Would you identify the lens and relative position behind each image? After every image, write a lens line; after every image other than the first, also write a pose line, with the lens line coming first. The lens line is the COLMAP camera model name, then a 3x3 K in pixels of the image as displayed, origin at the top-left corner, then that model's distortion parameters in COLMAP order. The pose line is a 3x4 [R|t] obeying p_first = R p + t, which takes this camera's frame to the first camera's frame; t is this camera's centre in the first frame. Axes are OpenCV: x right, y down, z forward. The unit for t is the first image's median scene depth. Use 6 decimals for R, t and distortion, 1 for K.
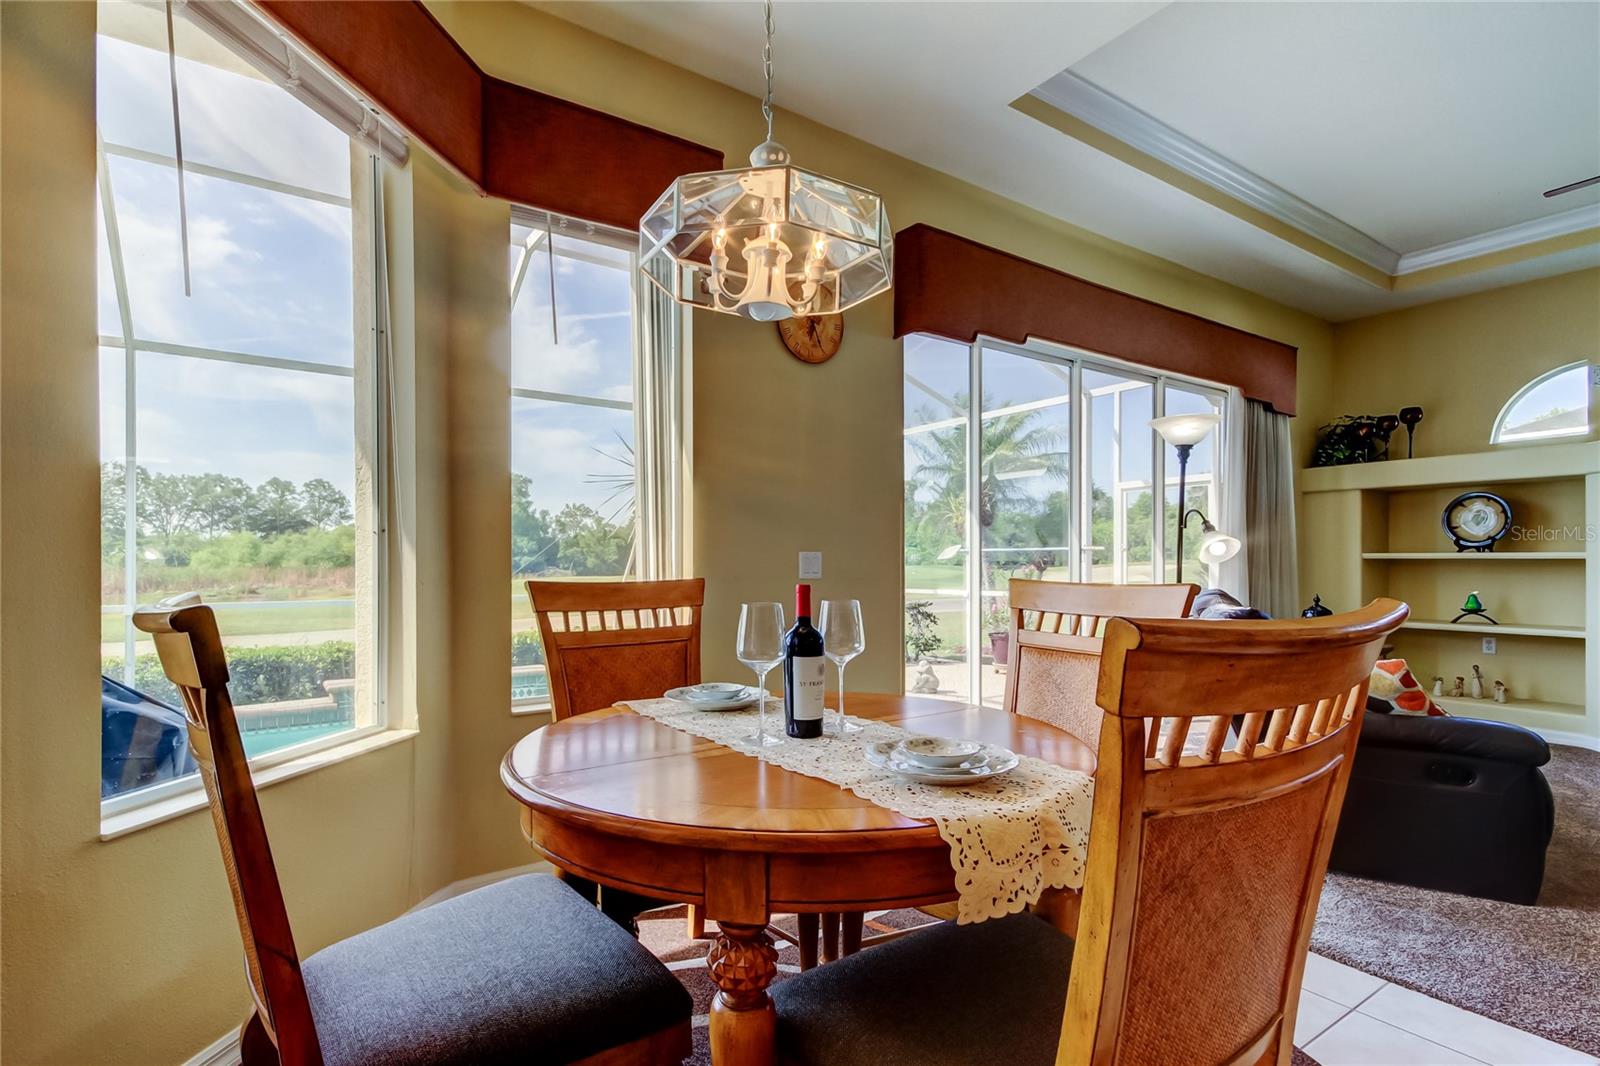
lens RADIAL K [[751.3, 0, 785.6], [0, 751.3, 567.0], [0, 0, 1]] dist [0.014418, -0.004330]
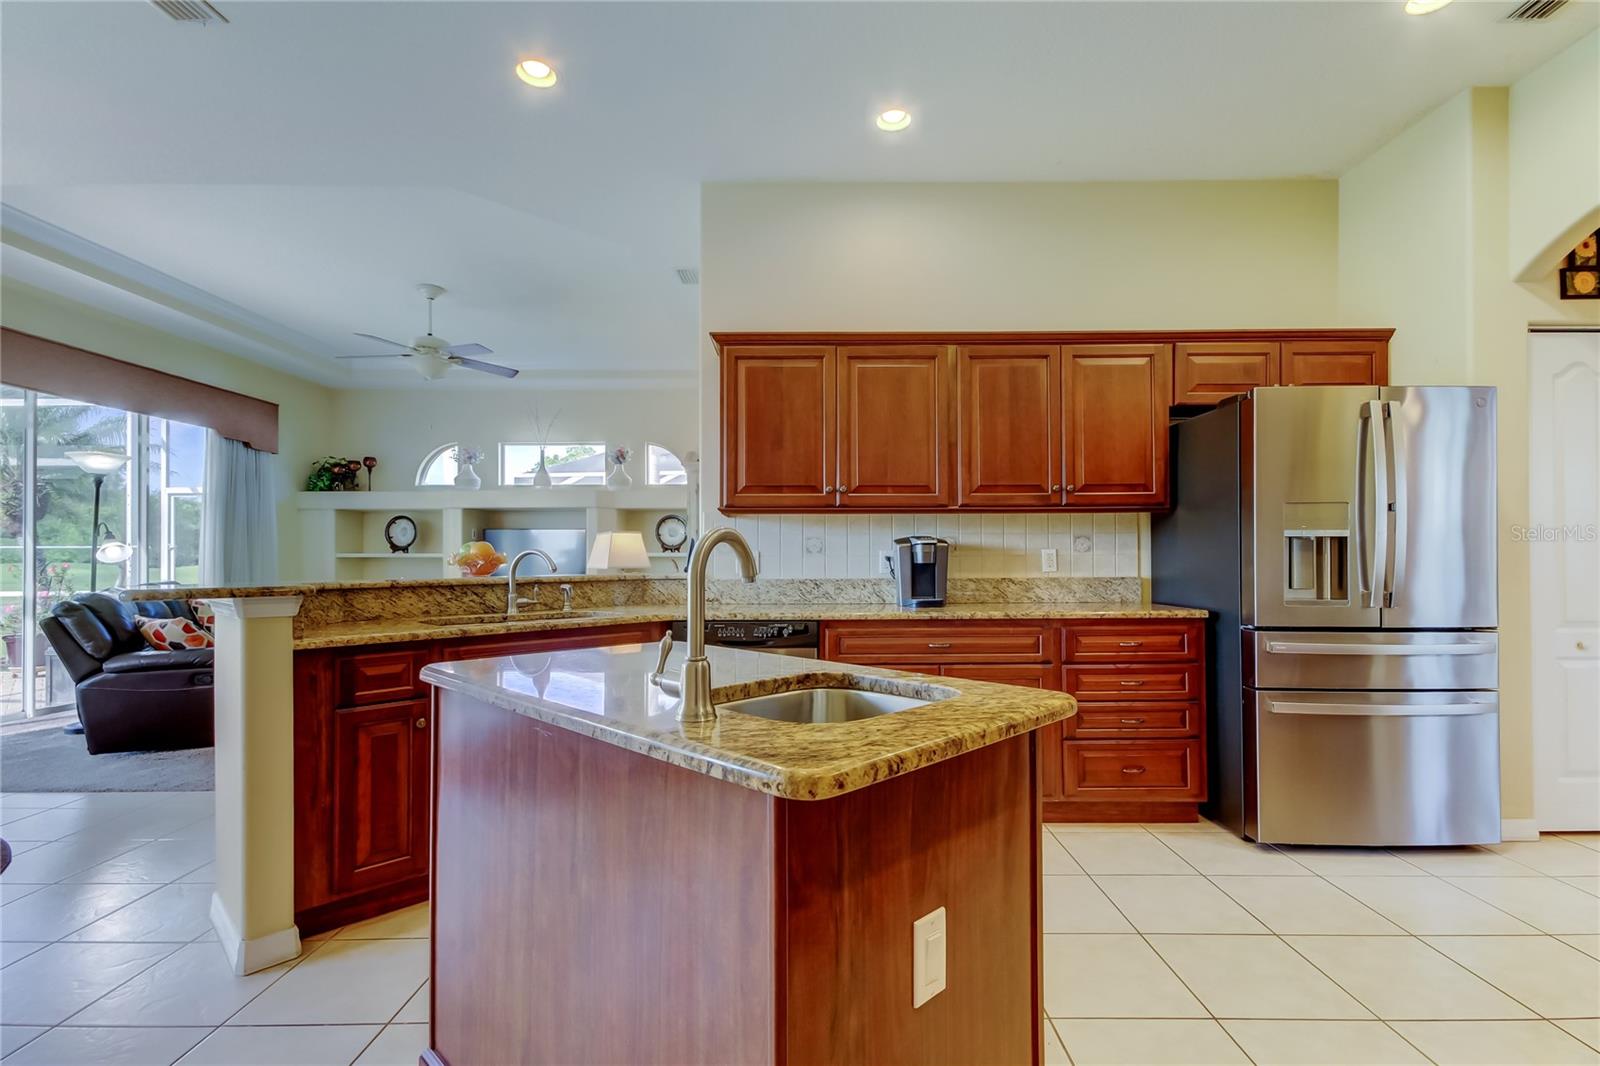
lens RADIAL K [[751.3, 0, 802.5], [0, 751.3, 543.4], [0, 0, 1]] dist [0.014418, -0.004330]
pose [[0.565513, 0.013592, 0.824627, 0.084591], [0.008163, 0.999723, -0.022076, 0.001384], [-0.824699, 0.019216, 0.565246, -0.573825]]
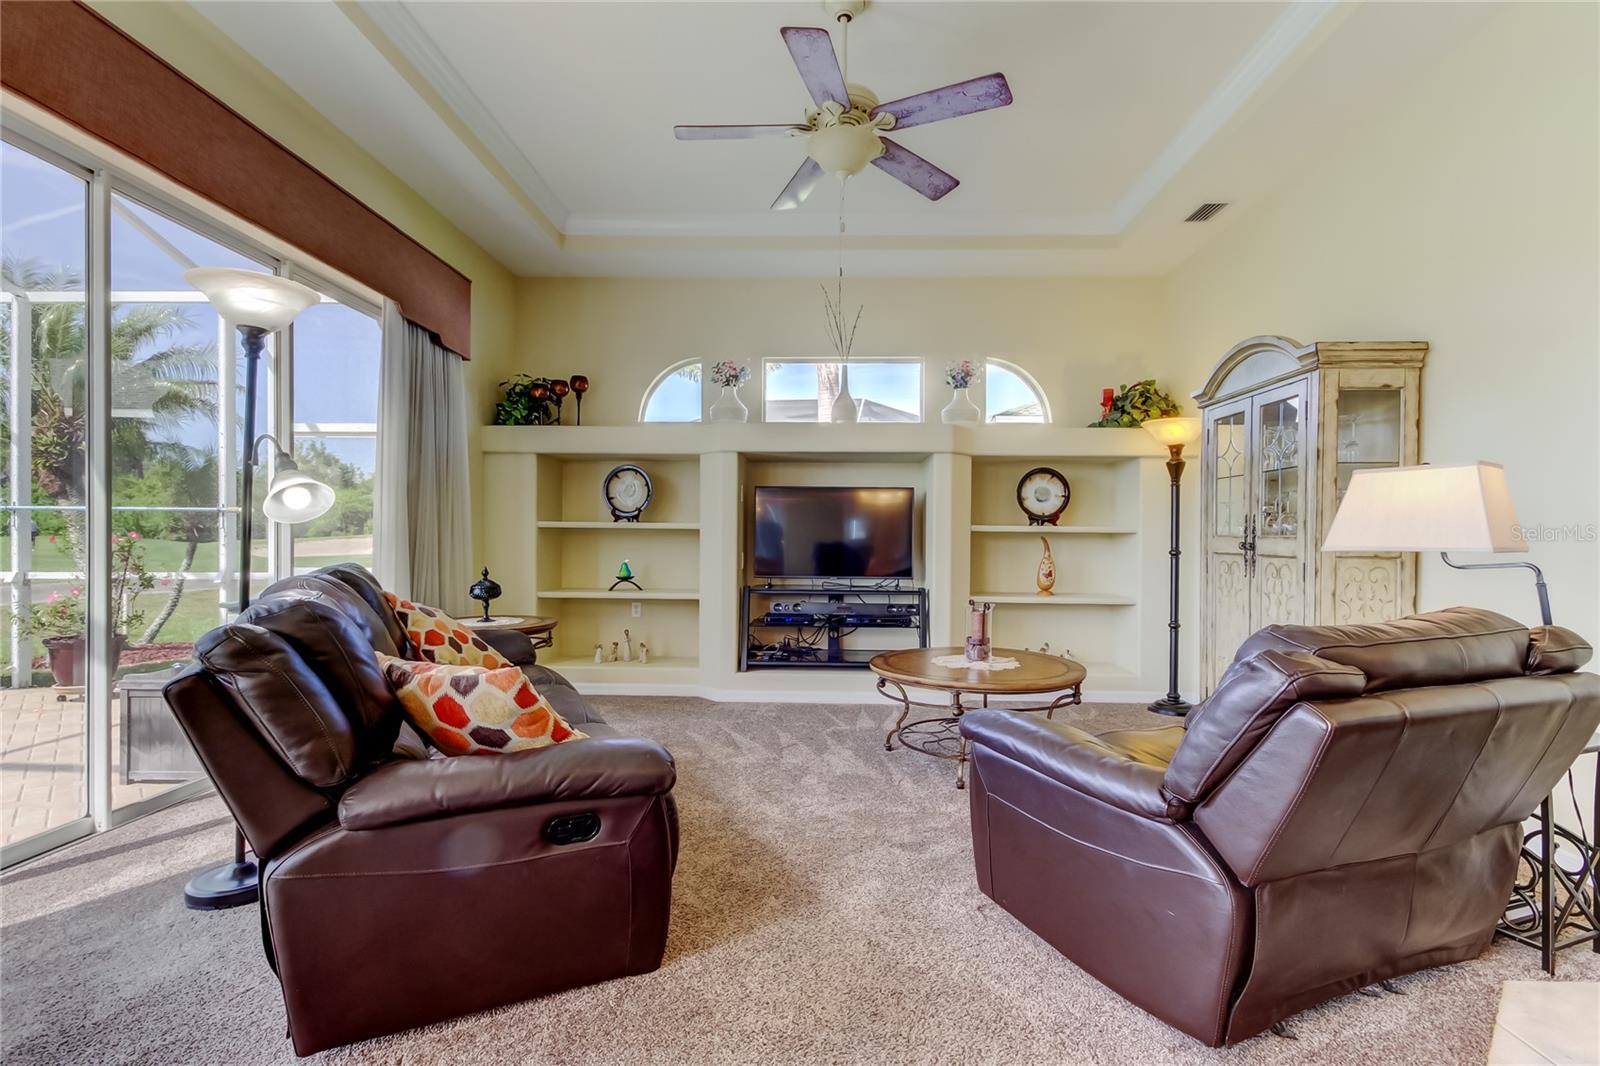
lens RADIAL K [[751.3, 0, 792.2], [0, 751.3, 535.9], [0, 0, 1]] dist [0.014418, -0.004330]
pose [[0.588669, 0.008347, 0.808331, 0.202608], [-0.004334, 0.999965, -0.007170, 0.005845], [-0.808362, 0.000717, 0.588685, 0.201385]]
